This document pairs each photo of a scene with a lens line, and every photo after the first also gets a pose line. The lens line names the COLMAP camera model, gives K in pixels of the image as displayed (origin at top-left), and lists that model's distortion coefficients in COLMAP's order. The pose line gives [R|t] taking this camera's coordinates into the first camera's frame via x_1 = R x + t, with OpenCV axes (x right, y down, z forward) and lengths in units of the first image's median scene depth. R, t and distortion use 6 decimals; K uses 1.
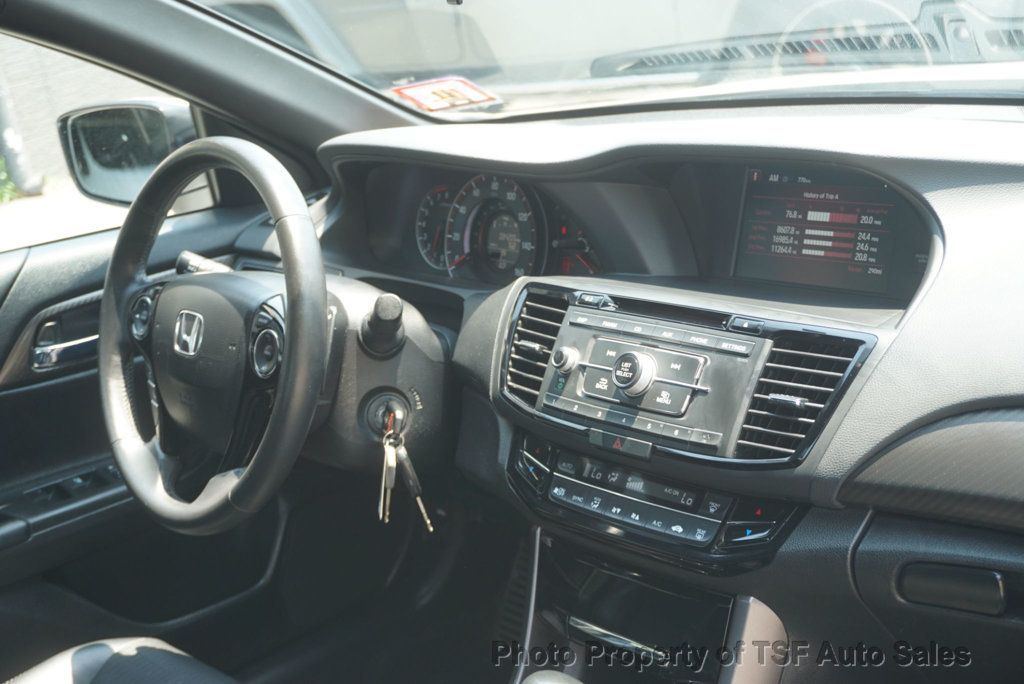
lens RADIAL K [[1452.5, 0, 513.3], [0, 1452.5, 340.4], [0, 0, 1]] dist [-0.015298, 0.000000]
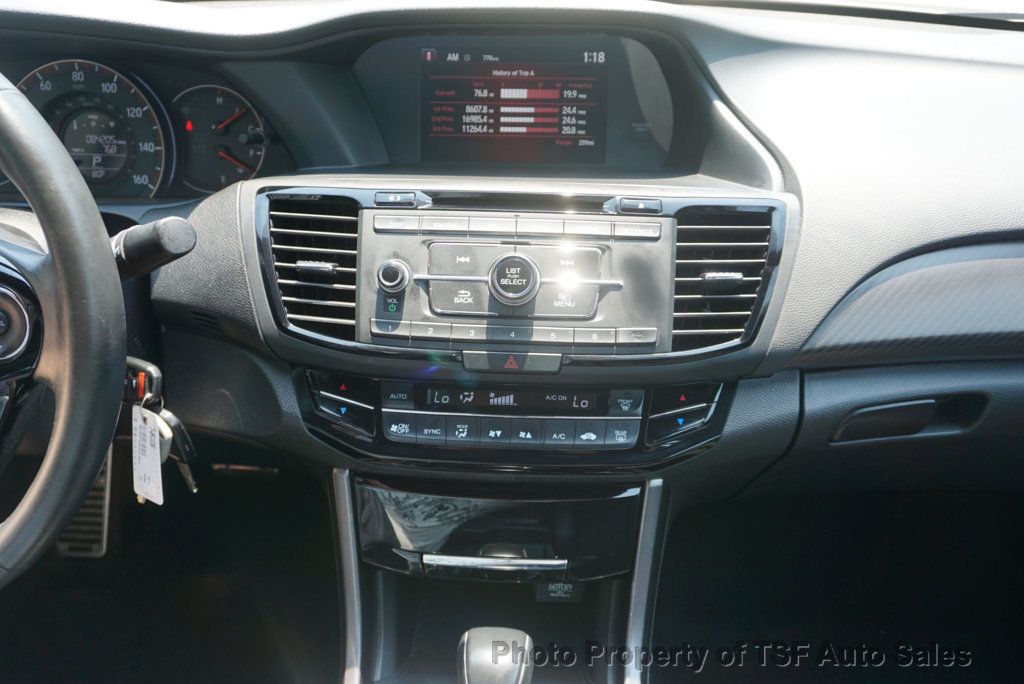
lens RADIAL K [[789.8, 0, 511.7], [0, 789.8, 331.3], [0, 0, 1]] dist [-0.035025, 0.026327]
pose [[0.681213, -0.230206, 0.694949, -0.228591], [0.107118, 0.970399, 0.216451, -0.044231], [-0.724206, -0.073008, 0.685708, 0.625854]]
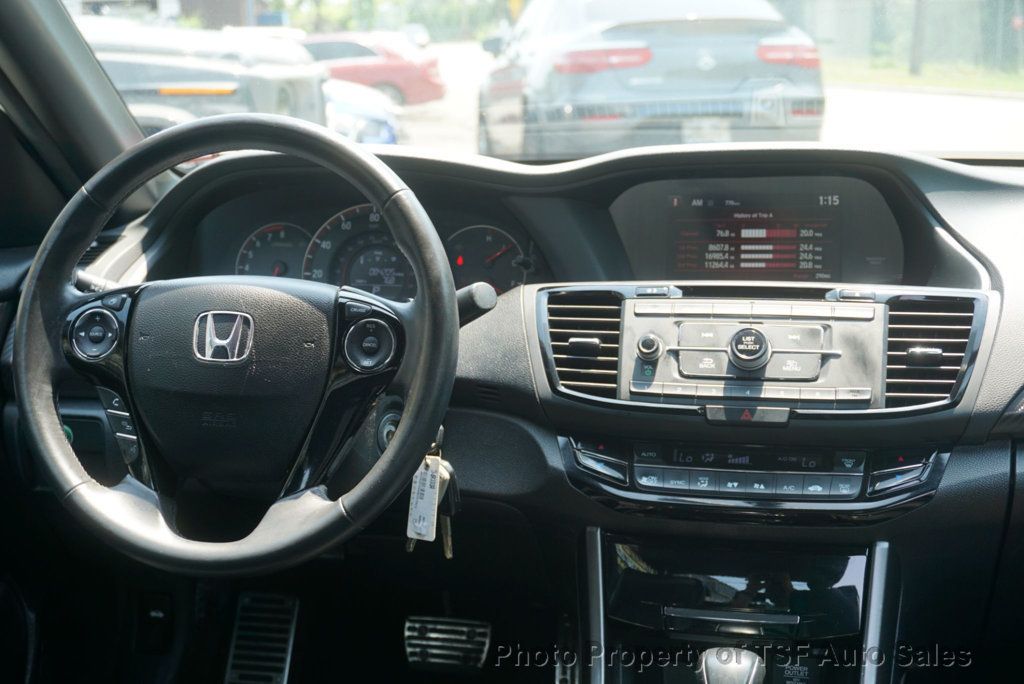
lens RADIAL K [[1402.0, 0, 494.5], [0, 1402.0, 333.8], [0, 0, 1]] dist [-0.012232, 0.000000]
pose [[0.809977, 0.007672, 0.586411, -0.605676], [0.082261, 0.988543, -0.126556, 0.115466], [-0.580663, 0.150746, 0.800066, 0.273636]]
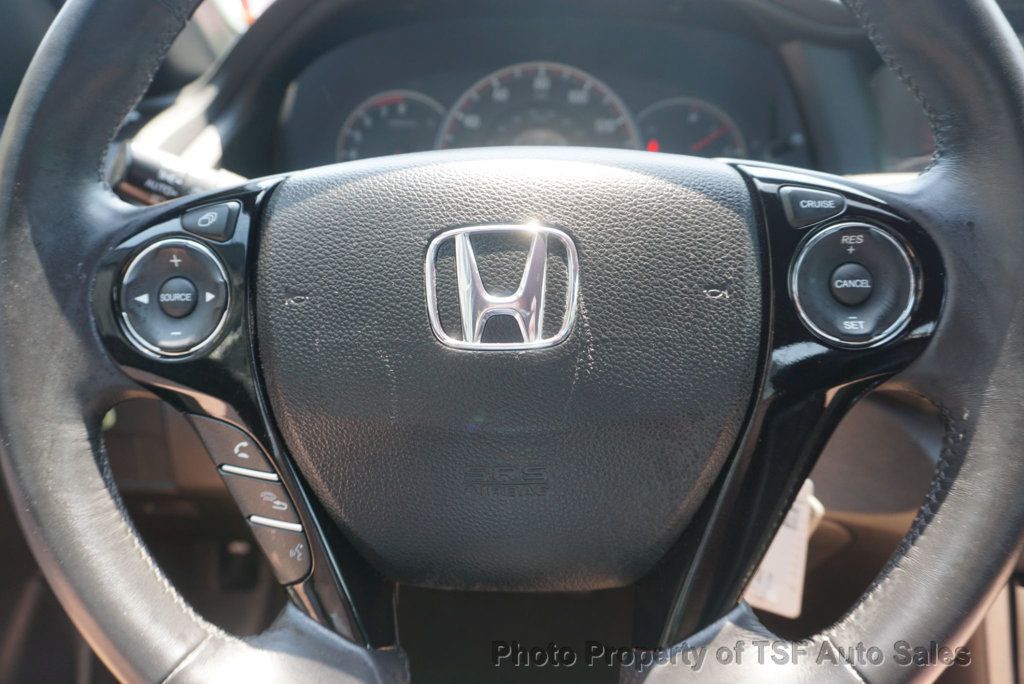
lens RADIAL K [[836.0, 0, 504.2], [0, 836.0, 320.9], [0, 0, 1]] dist [-0.042861, 0.010388]
pose [[0.704598, -0.124498, 0.698600, -0.386269], [0.159683, 0.987057, 0.014850, -0.000182], [-0.691406, 0.101092, 0.715359, 0.906145]]
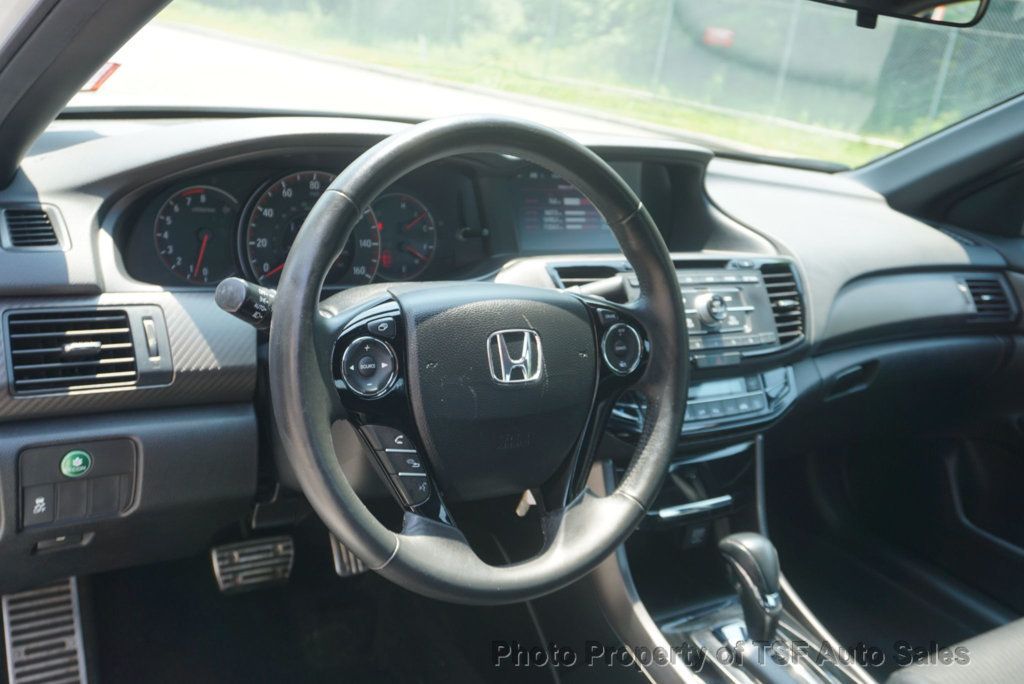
lens RADIAL K [[1004.6, 0, 512.7], [0, 1004.6, 335.2], [0, 0, 1]] dist [-0.023028, 0.000000]
pose [[0.108120, -0.142086, 0.983932, -0.816270], [0.135119, 0.982650, 0.127053, -0.092901], [-0.984913, 0.119210, 0.125442, 0.984564]]
